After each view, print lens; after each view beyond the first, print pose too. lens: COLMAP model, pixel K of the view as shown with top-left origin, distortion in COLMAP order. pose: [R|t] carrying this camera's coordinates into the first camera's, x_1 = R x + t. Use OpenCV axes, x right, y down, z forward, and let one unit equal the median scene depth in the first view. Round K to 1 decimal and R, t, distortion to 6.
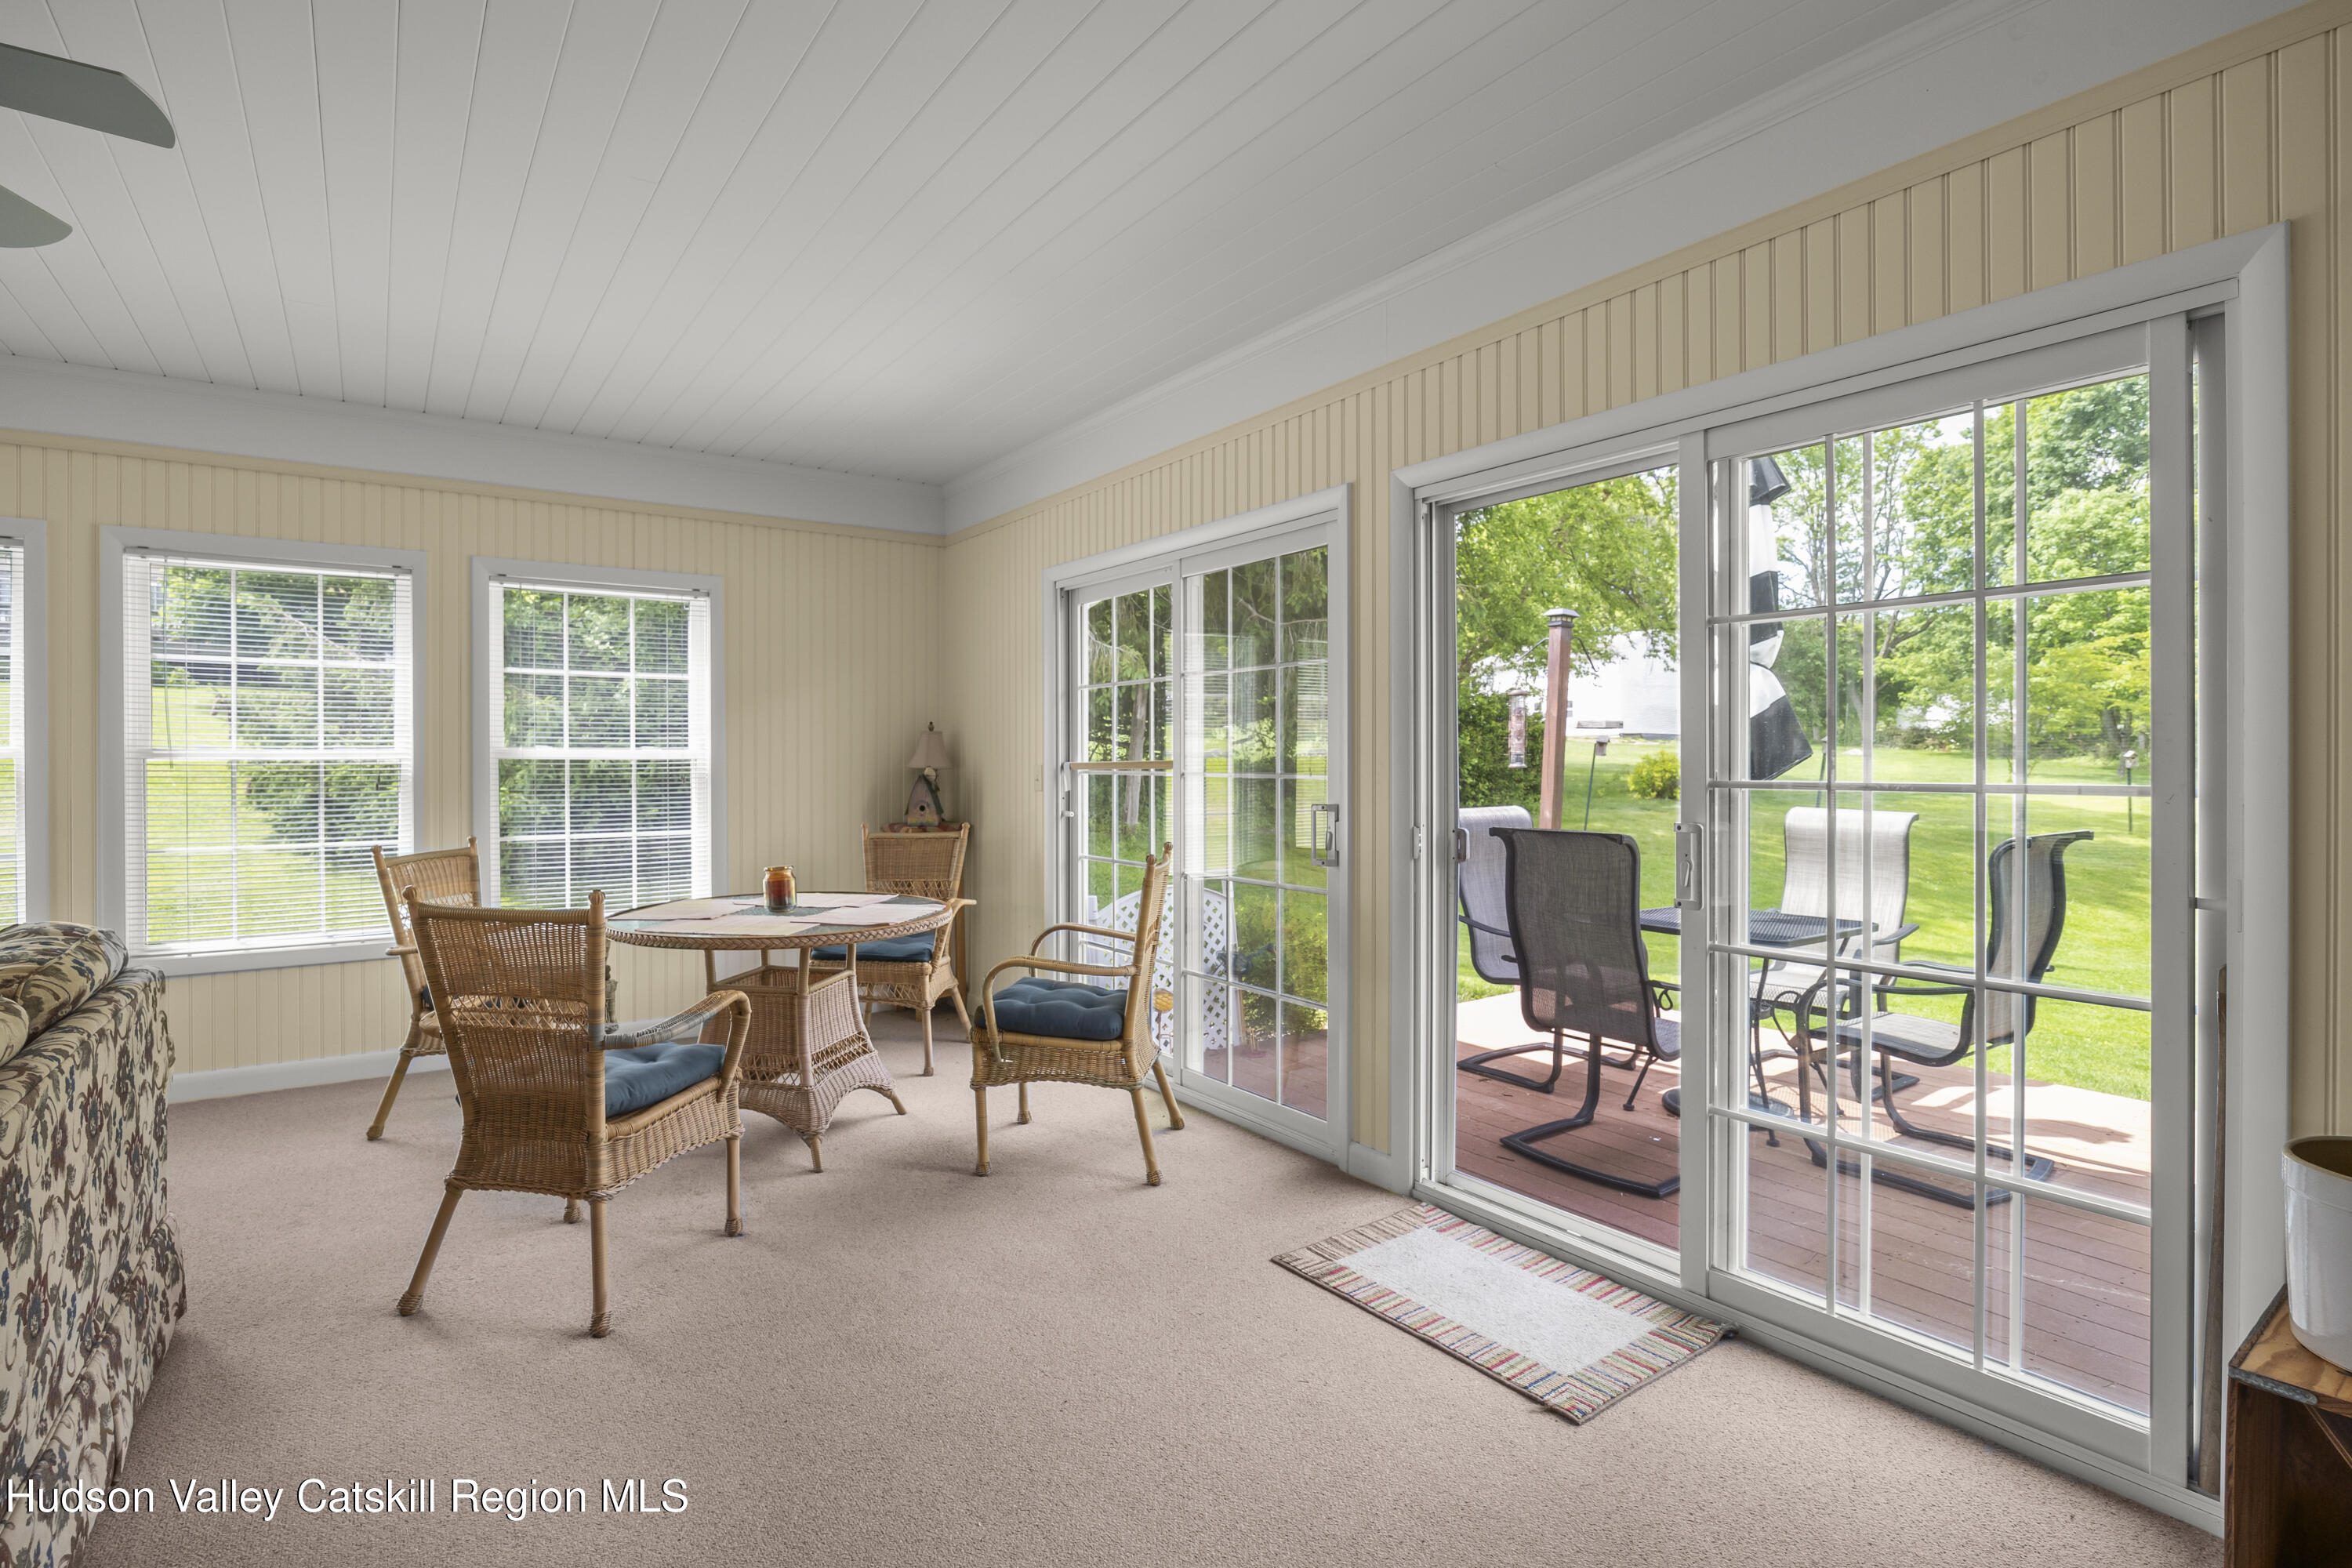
lens RADIAL K [[1148.3, 0, 1165.0], [0, 1148.3, 769.8], [0, 0, 1]] dist [-0.006306, -0.000532]
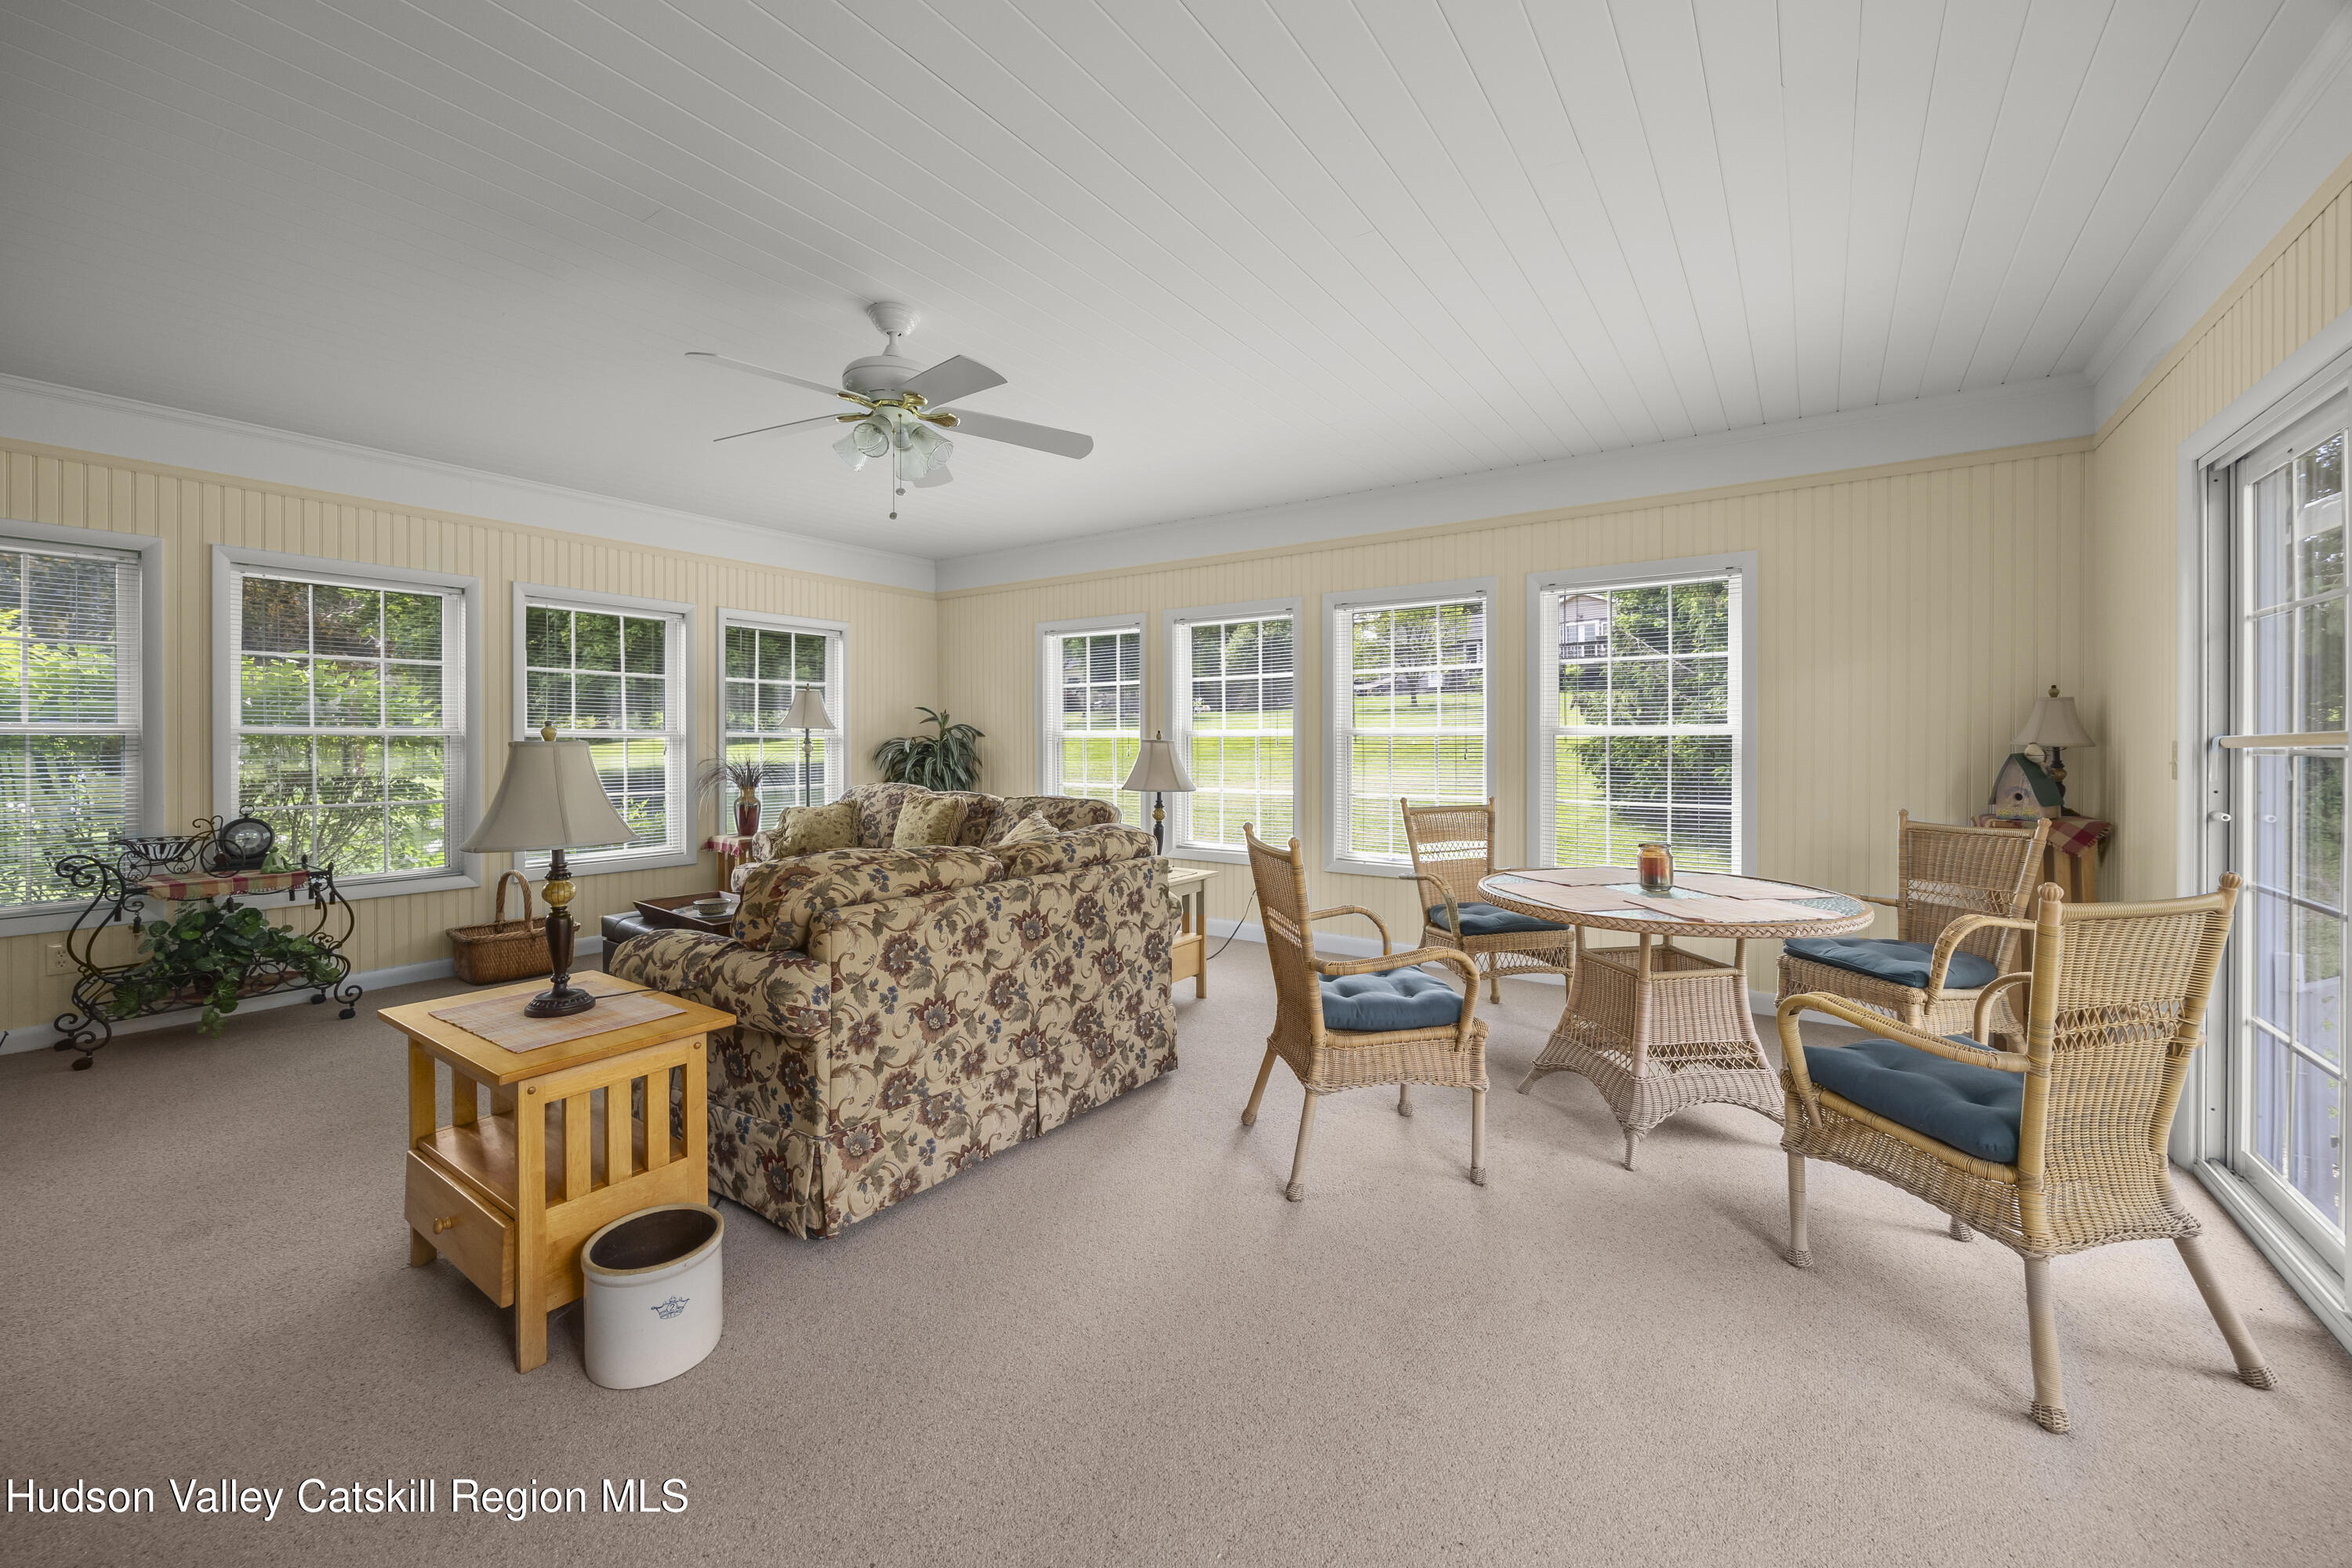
lens RADIAL K [[925.3, 0, 1176.1], [0, 925.3, 745.4], [0, 0, 1]] dist [0.001221, 0.000249]
pose [[0.342834, 0.005346, -0.939381, 0.217471], [-0.009225, 0.999955, 0.002324, 0.002915], [0.939351, 0.007869, 0.342868, 0.295915]]
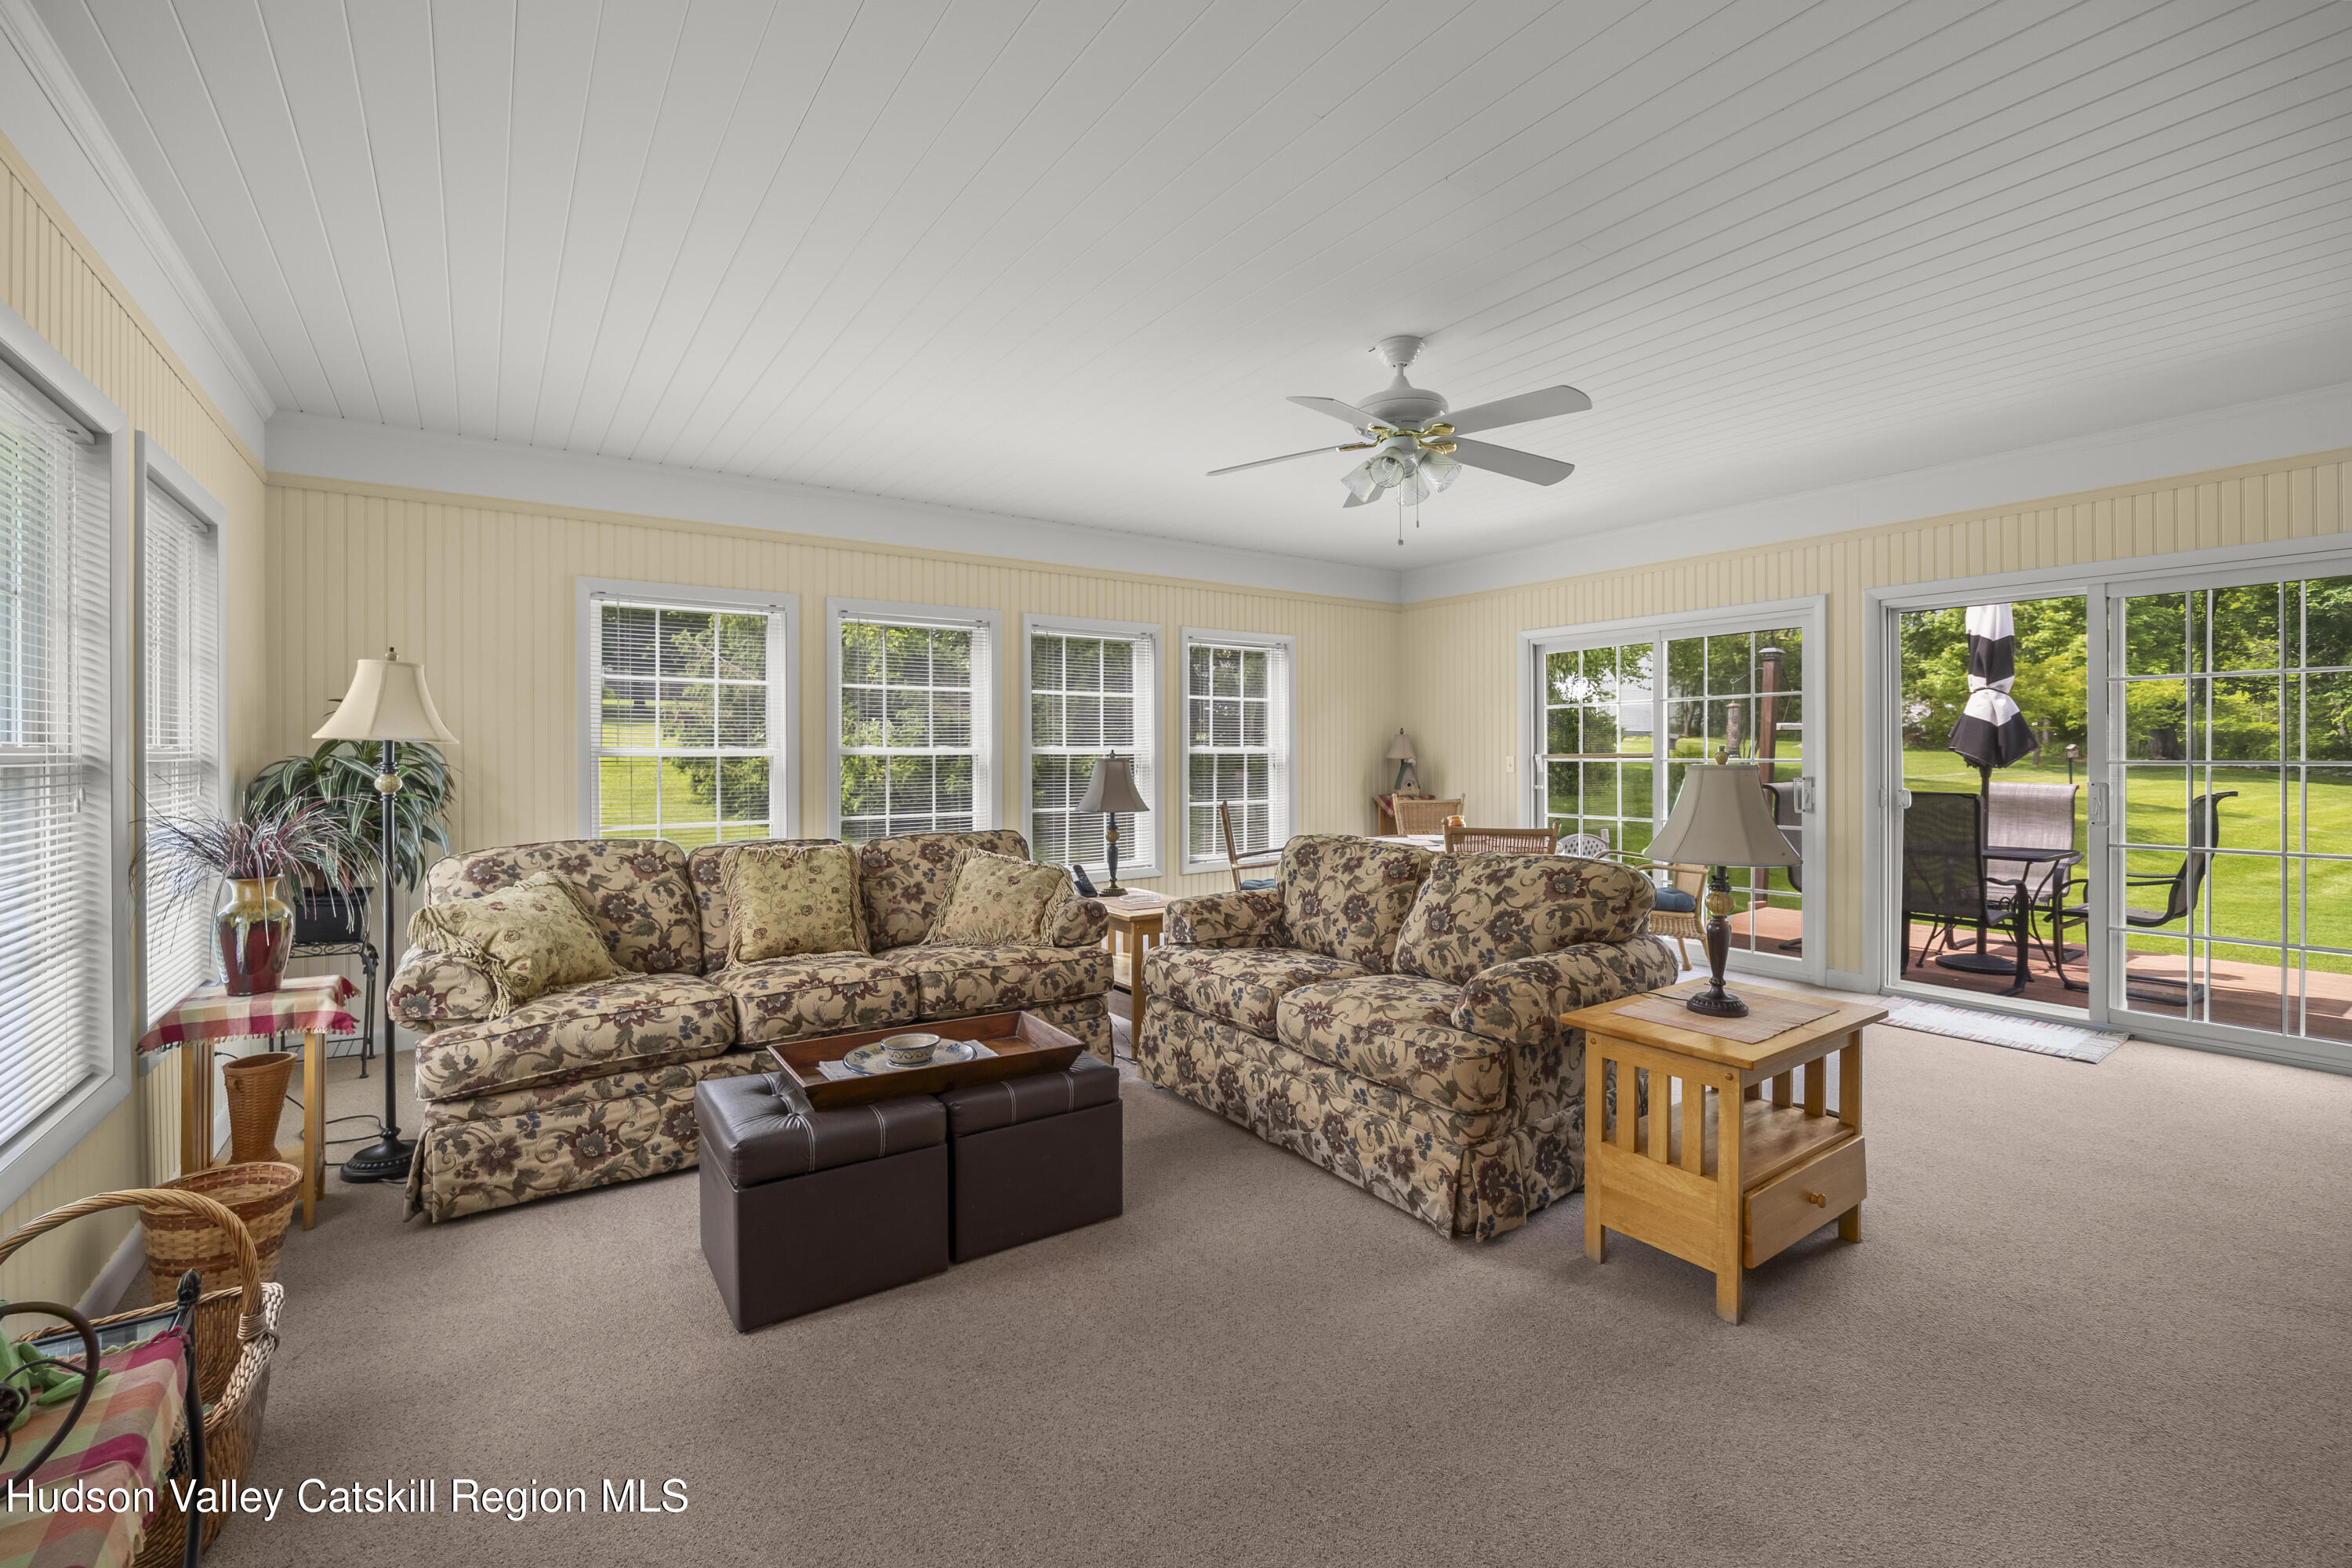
lens RADIAL K [[1024.0, 0, 1190.2], [0, 1024.0, 765.2], [0, 0, 1]] dist [-0.001583, -0.000017]
pose [[0.999997, -0.001088, 0.001974, -0.604117], [0.001085, 0.999998, 0.001596, 0.003437], [-0.001975, -0.001593, 0.999997, -0.426228]]
